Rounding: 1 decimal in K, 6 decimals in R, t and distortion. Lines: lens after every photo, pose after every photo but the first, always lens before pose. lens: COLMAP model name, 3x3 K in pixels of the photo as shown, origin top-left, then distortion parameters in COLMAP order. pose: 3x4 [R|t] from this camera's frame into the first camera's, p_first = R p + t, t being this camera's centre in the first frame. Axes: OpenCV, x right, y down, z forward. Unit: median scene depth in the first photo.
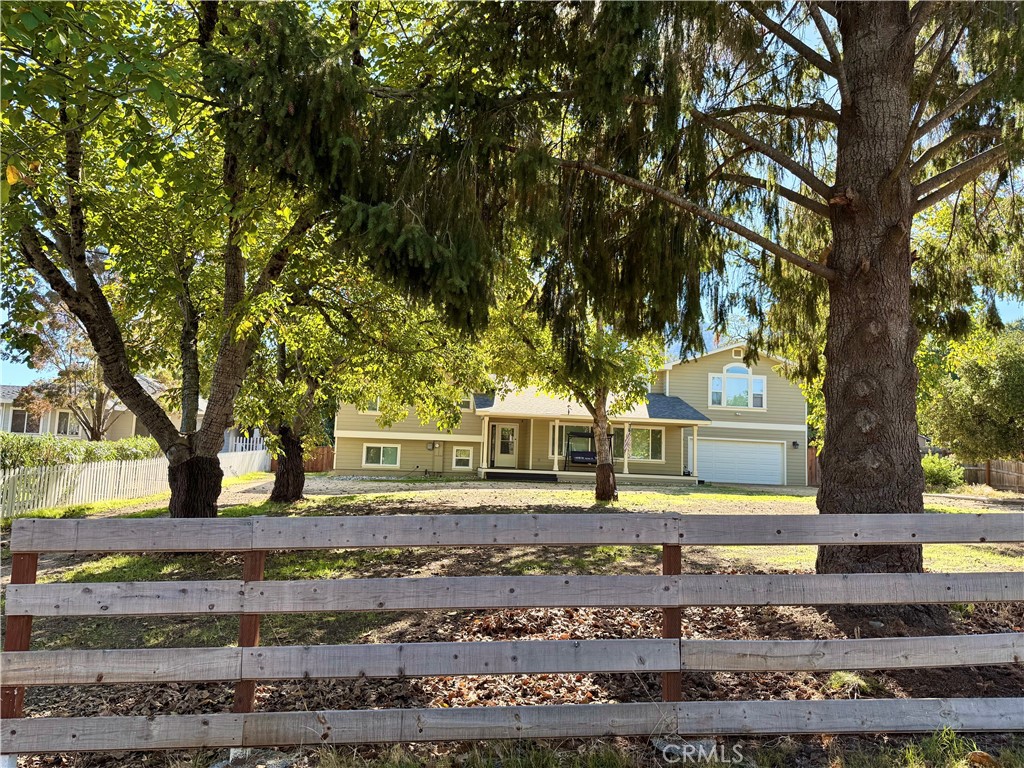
lens RADIAL K [[727.3, 0, 512.0], [0, 727.3, 384.0], [0, 0, 1]] dist [0.101667, -0.000335]
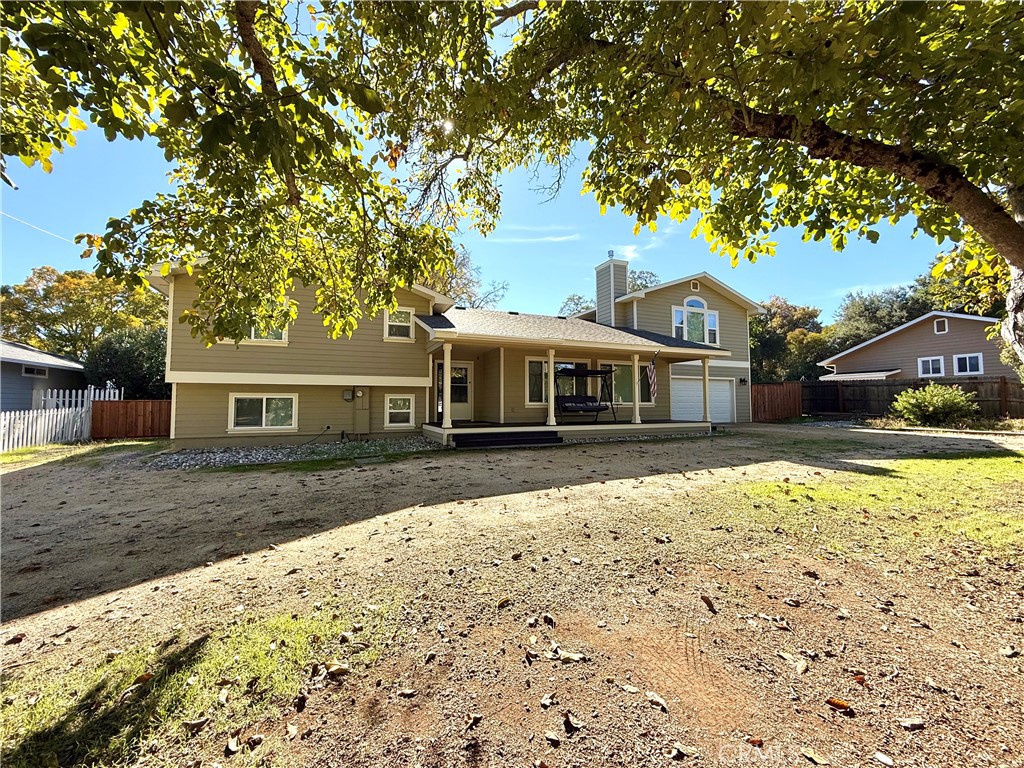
lens RADIAL K [[411.6, 0, 512.0], [0, 411.6, 384.0], [0, 0, 1]] dist [-0.002232, 0.000059]
pose [[0.958278, -0.023782, 0.284846, -0.077529], [0.006380, 0.998064, 0.061866, 0.054413], [-0.285765, -0.057468, 0.956575, 0.615957]]
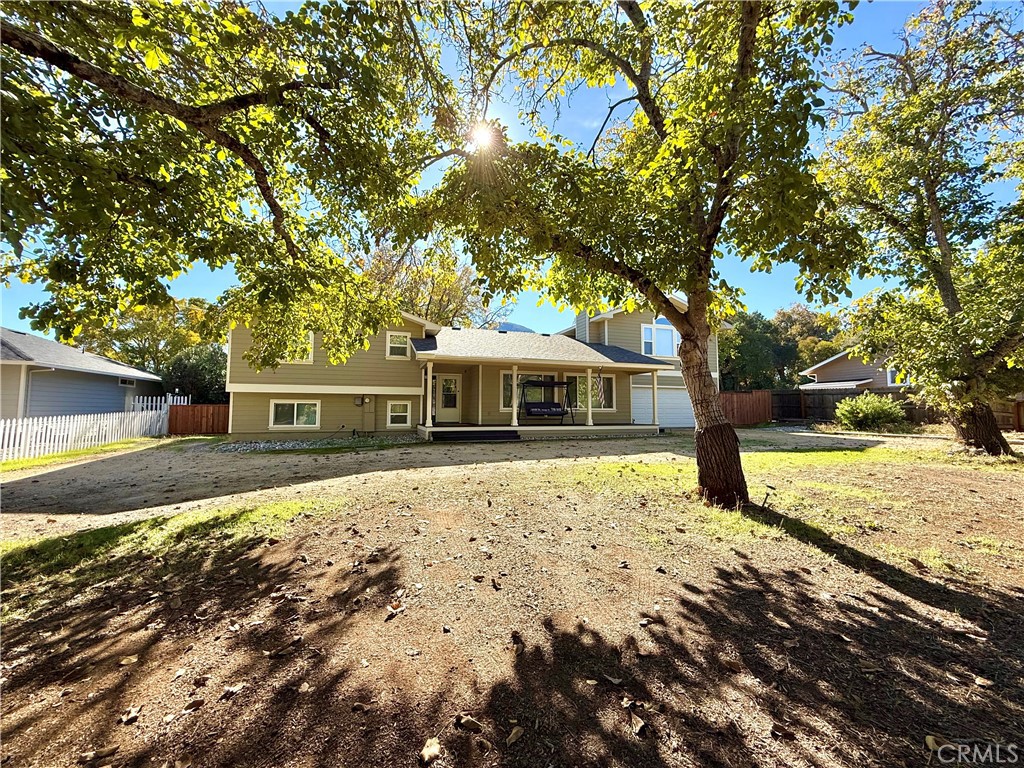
lens RADIAL K [[411.6, 0, 512.0], [0, 411.6, 384.0], [0, 0, 1]] dist [-0.002232, 0.000059]
pose [[0.976817, -0.019167, 0.213216, -0.041233], [0.009742, 0.998932, 0.045168, 0.046447], [-0.213854, -0.042044, 0.975960, 0.509672]]
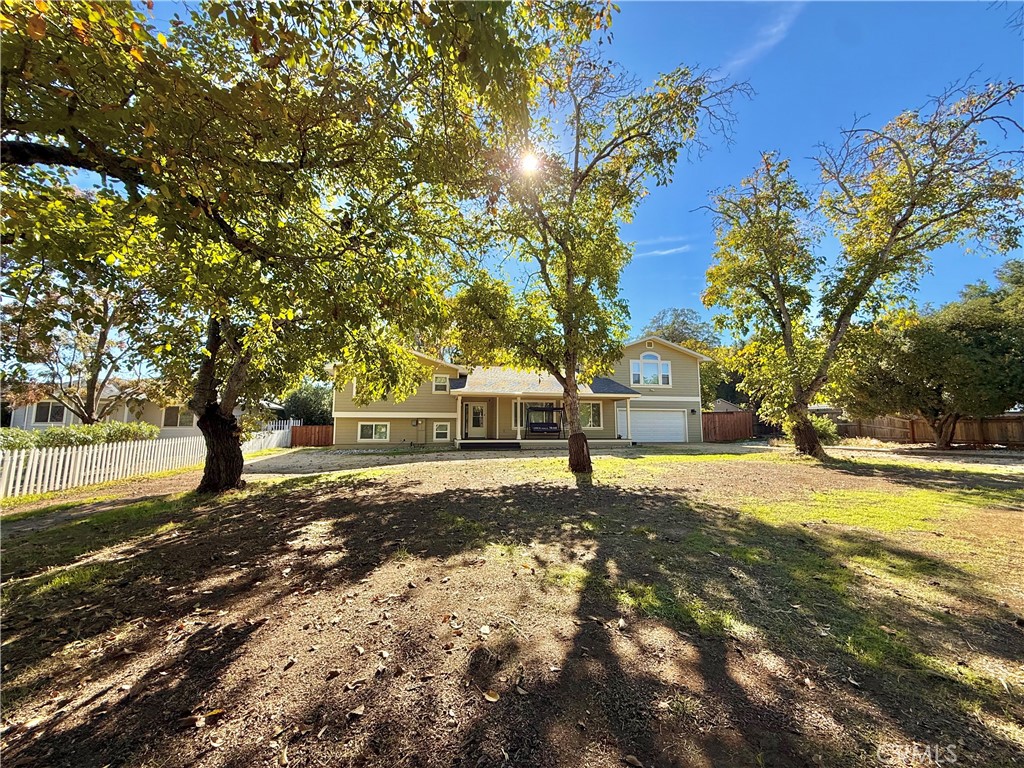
lens RADIAL K [[411.6, 0, 512.0], [0, 411.6, 384.0], [0, 0, 1]] dist [-0.002232, 0.000059]
pose [[0.996803, -0.027775, 0.074918, 0.000435], [0.028279, 0.999584, -0.005674, 0.029294], [-0.074729, 0.007775, 0.997174, 0.305460]]
